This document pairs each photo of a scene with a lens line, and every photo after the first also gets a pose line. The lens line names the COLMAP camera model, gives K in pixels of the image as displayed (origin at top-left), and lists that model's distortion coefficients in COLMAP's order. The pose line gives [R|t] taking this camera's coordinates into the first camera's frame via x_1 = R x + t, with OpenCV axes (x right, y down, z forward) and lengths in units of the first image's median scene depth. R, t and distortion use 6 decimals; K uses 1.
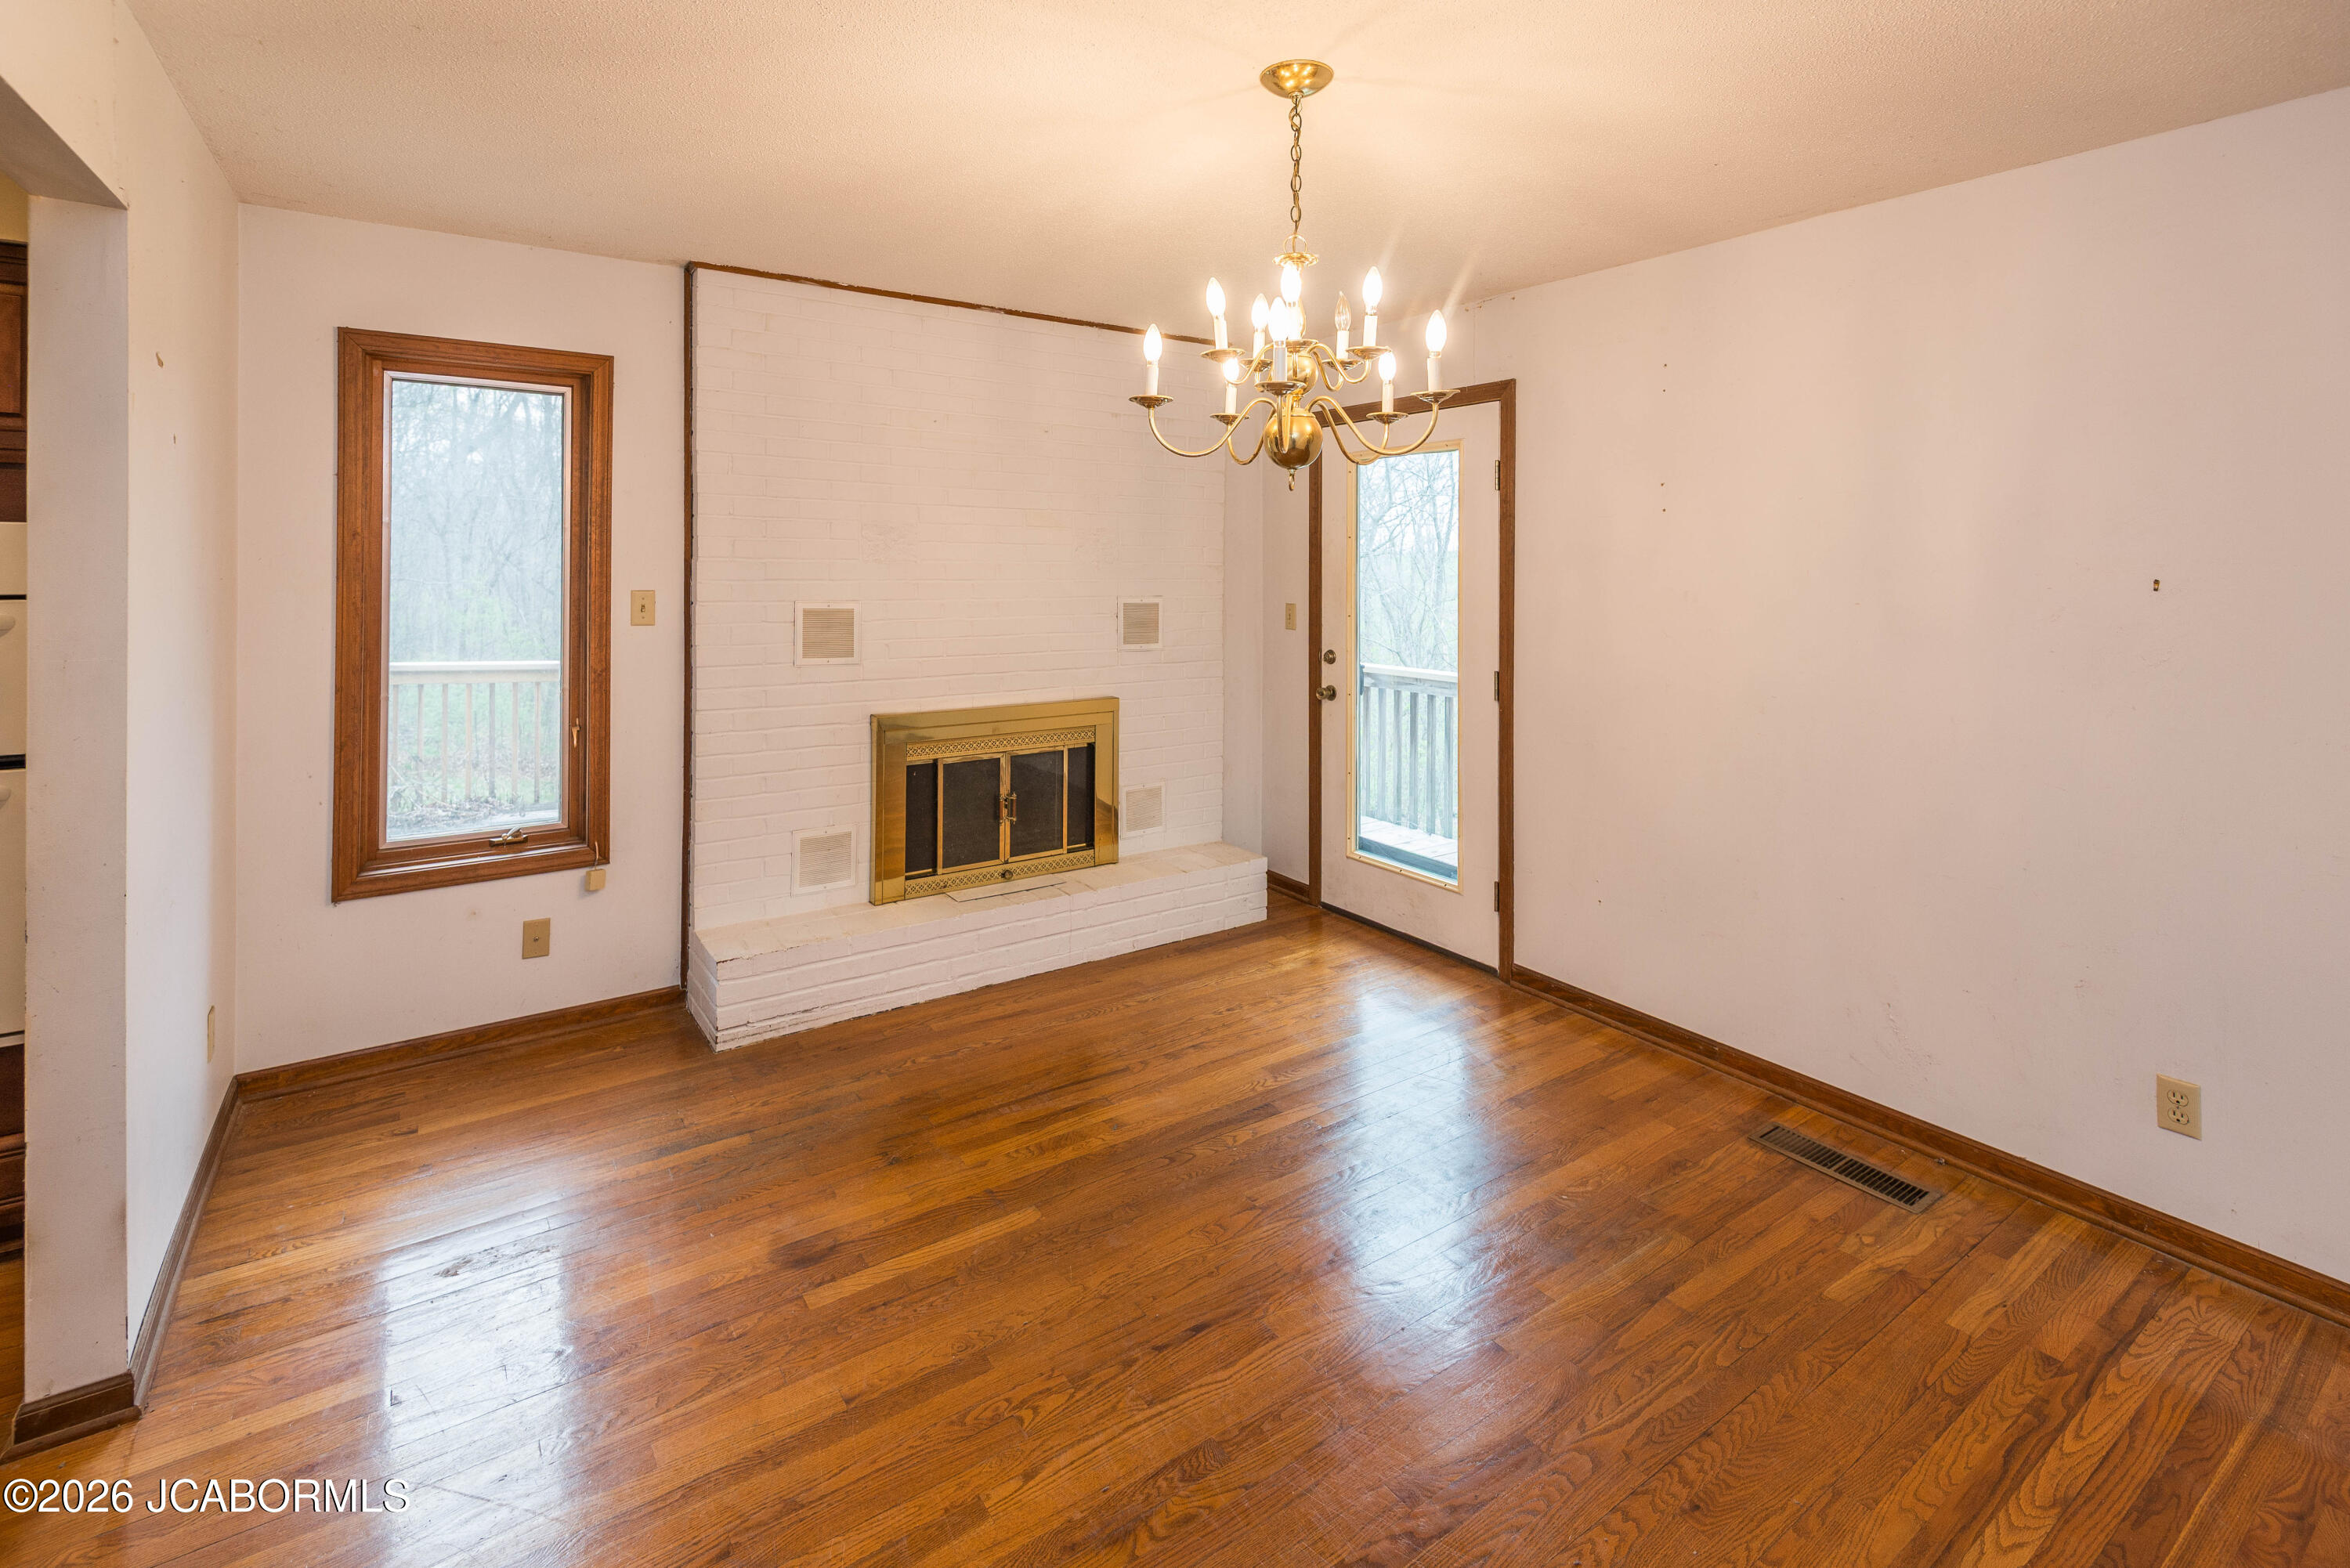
lens RADIAL K [[1064.2, 0, 1181.5], [0, 1064.2, 689.7], [0, 0, 1]] dist [0.059174, -0.046714]
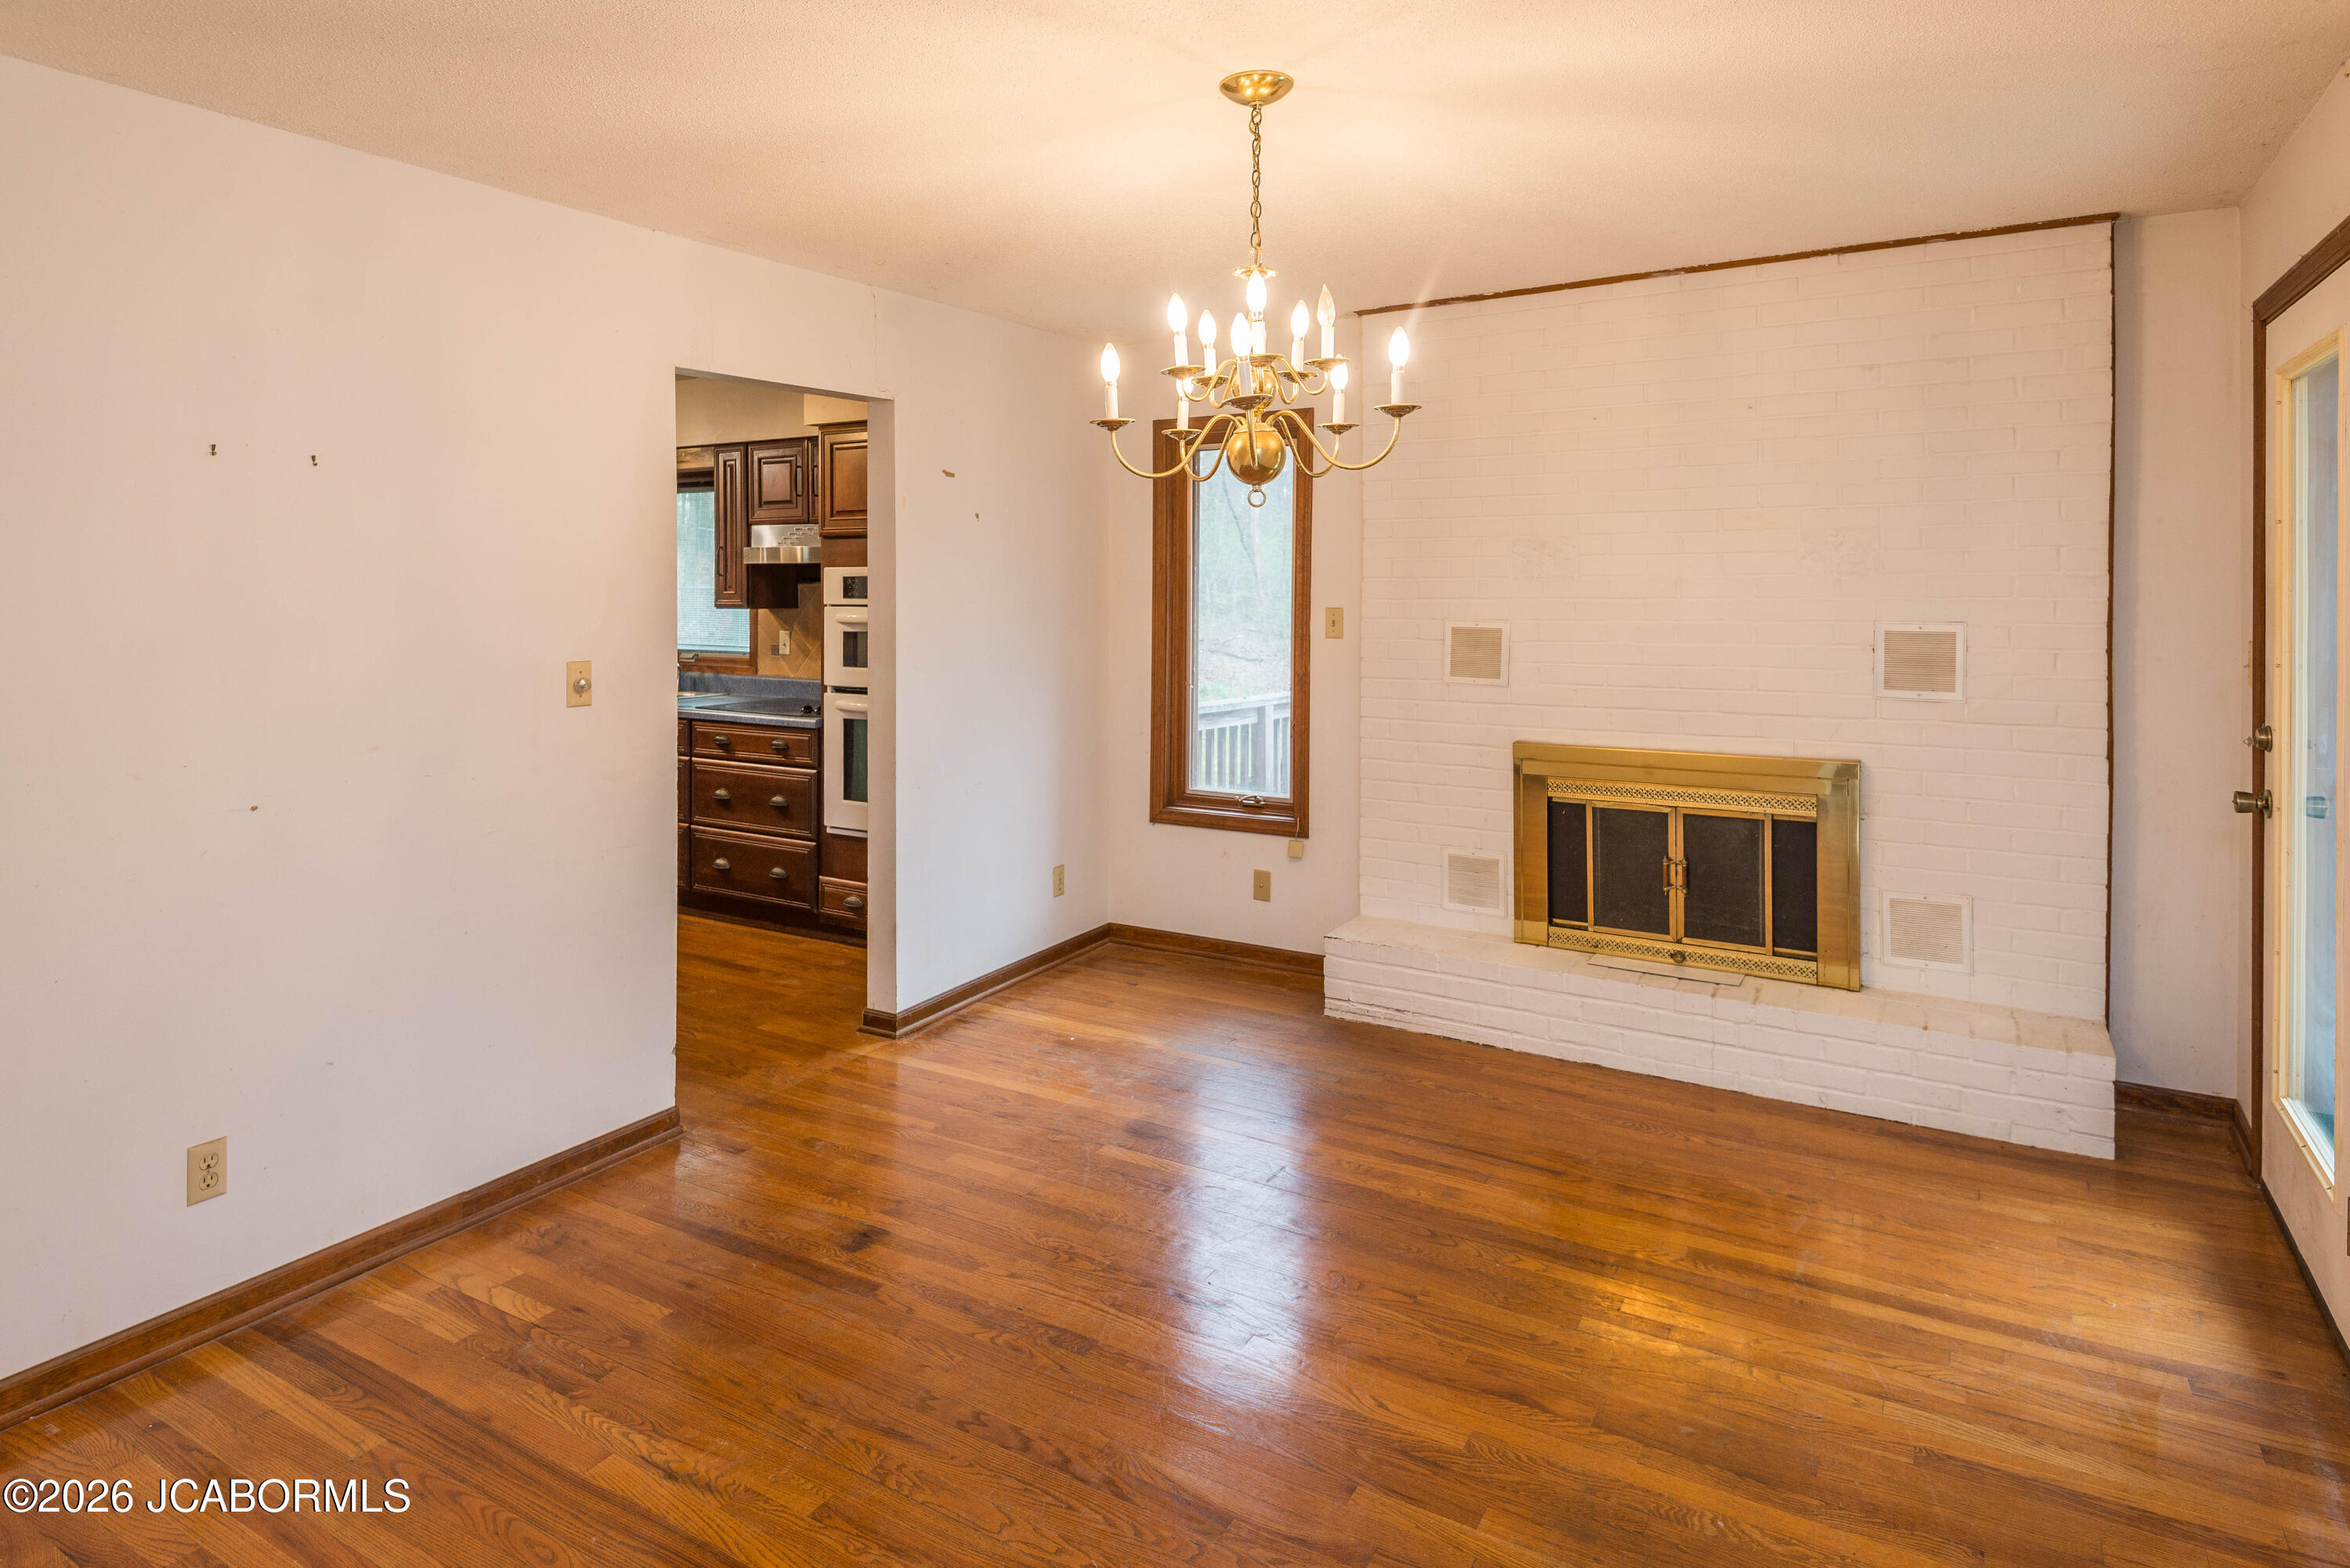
lens RADIAL K [[1333.1, 0, 1175.0], [0, 1333.1, 784.0], [0, 0, 1]] dist [0.032443, -0.024819]
pose [[0.401932, 0.128769, -0.906570, 0.673831], [-0.097055, 0.990476, 0.097657, -0.025206], [0.910512, 0.048736, 0.410601, 0.239101]]
